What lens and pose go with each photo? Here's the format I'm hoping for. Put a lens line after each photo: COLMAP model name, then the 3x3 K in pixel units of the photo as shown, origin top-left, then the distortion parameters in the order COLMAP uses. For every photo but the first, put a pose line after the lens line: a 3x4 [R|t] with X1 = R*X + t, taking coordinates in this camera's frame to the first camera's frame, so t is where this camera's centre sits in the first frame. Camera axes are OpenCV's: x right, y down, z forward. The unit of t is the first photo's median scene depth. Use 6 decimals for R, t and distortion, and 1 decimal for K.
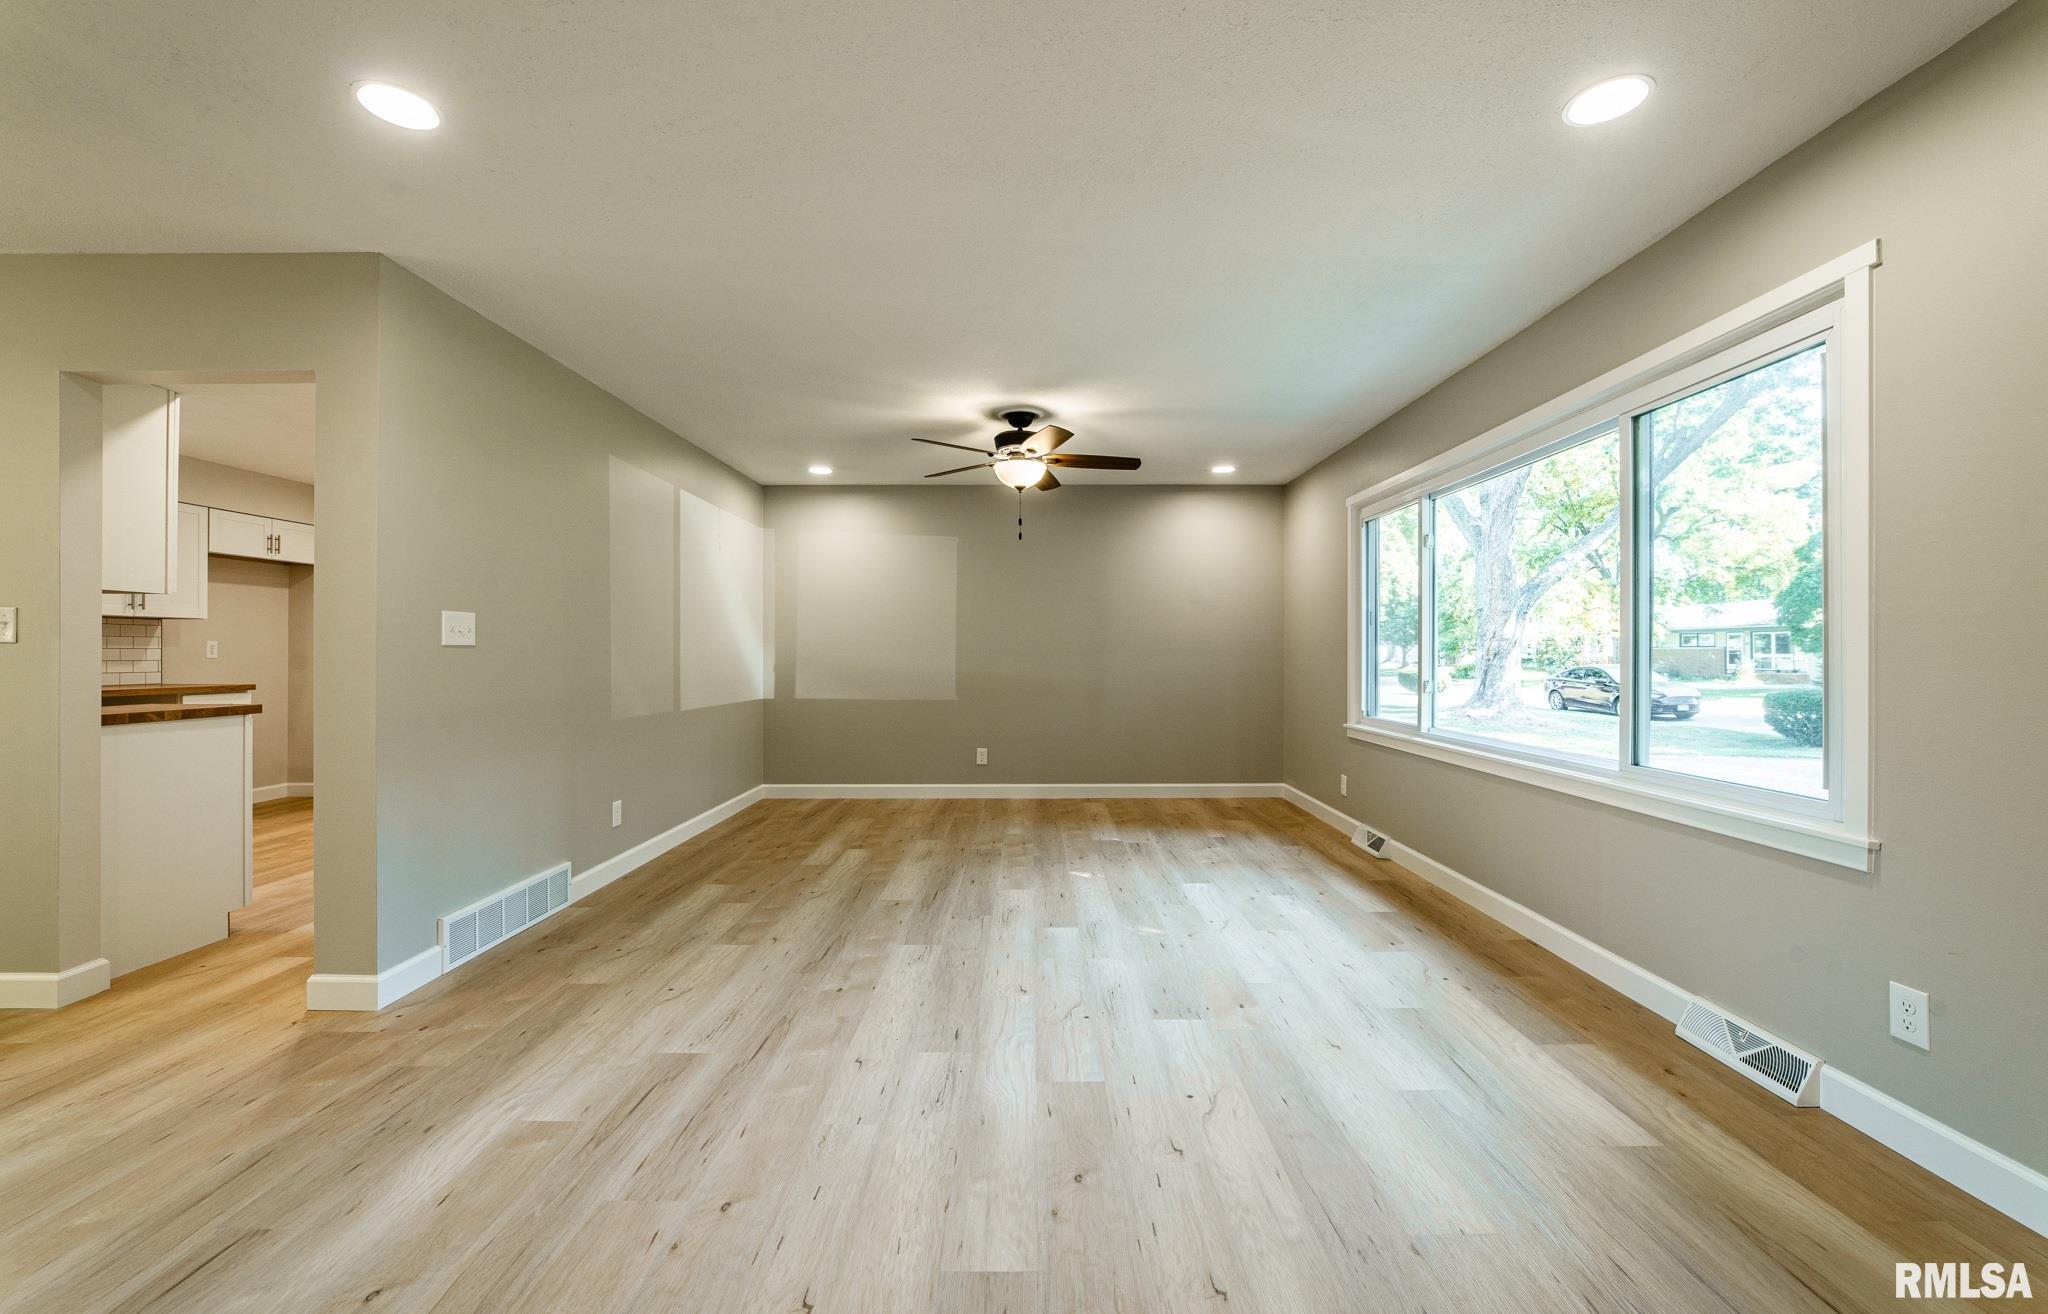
lens RADIAL K [[823.3, 0, 1033.5], [0, 823.3, 648.7], [0, 0, 1]] dist [-0.025507, 0.007863]
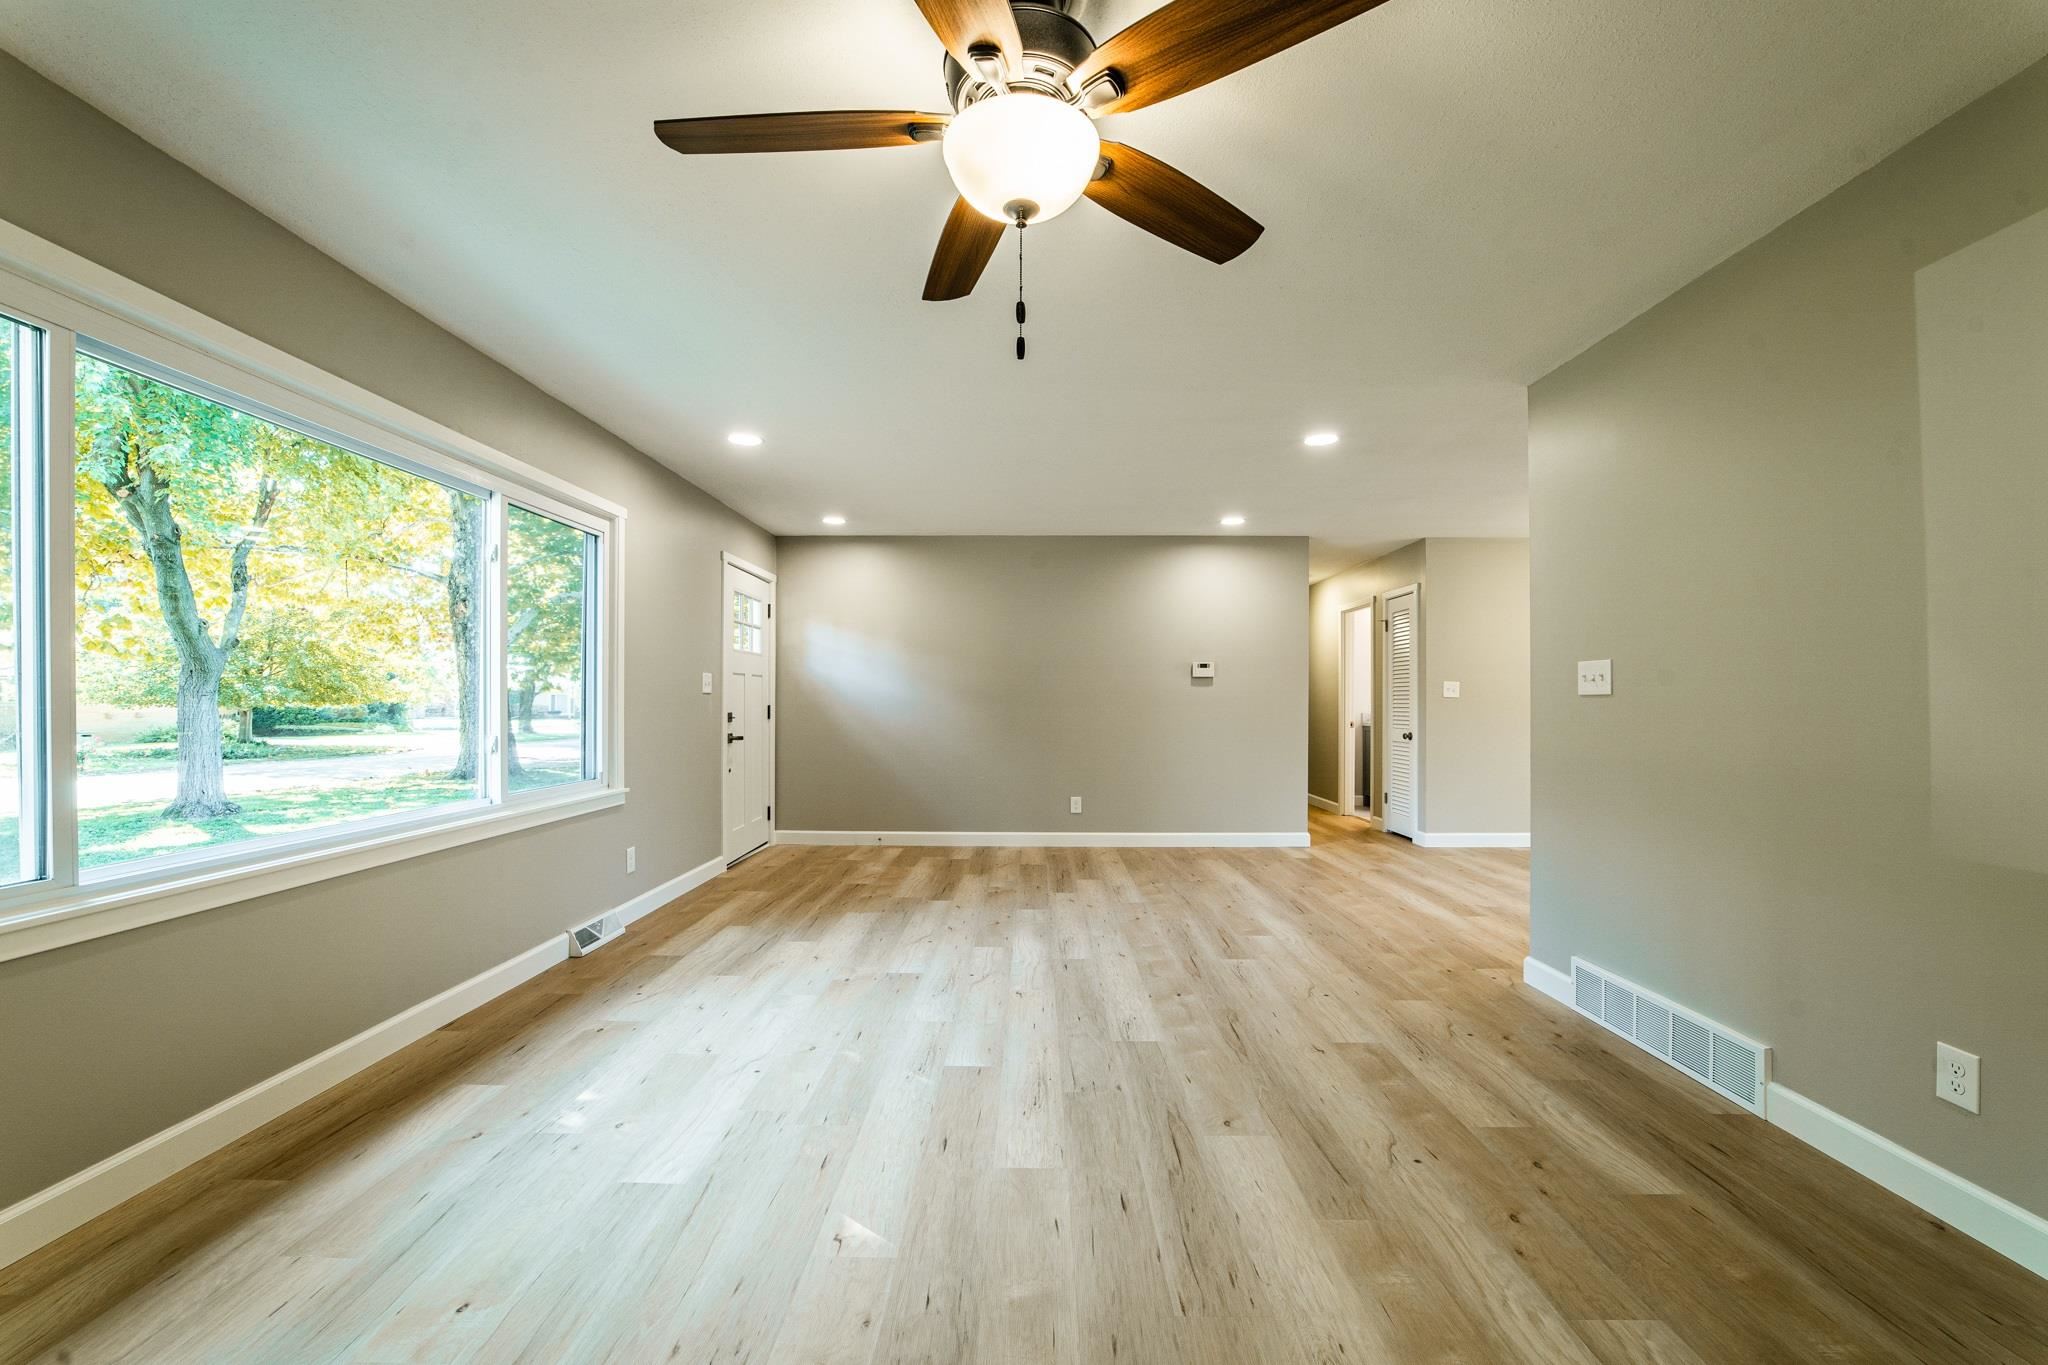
lens RADIAL K [[803.7, 0, 1018.7], [0, 803.7, 703.2], [0, 0, 1]] dist [-0.001697, 0.000083]
pose [[-0.999739, -0.001740, 0.022796, -0.031736], [-0.001797, 0.999995, -0.002488, 0.009290], [-0.022791, -0.002528, -0.999737, 1.821515]]
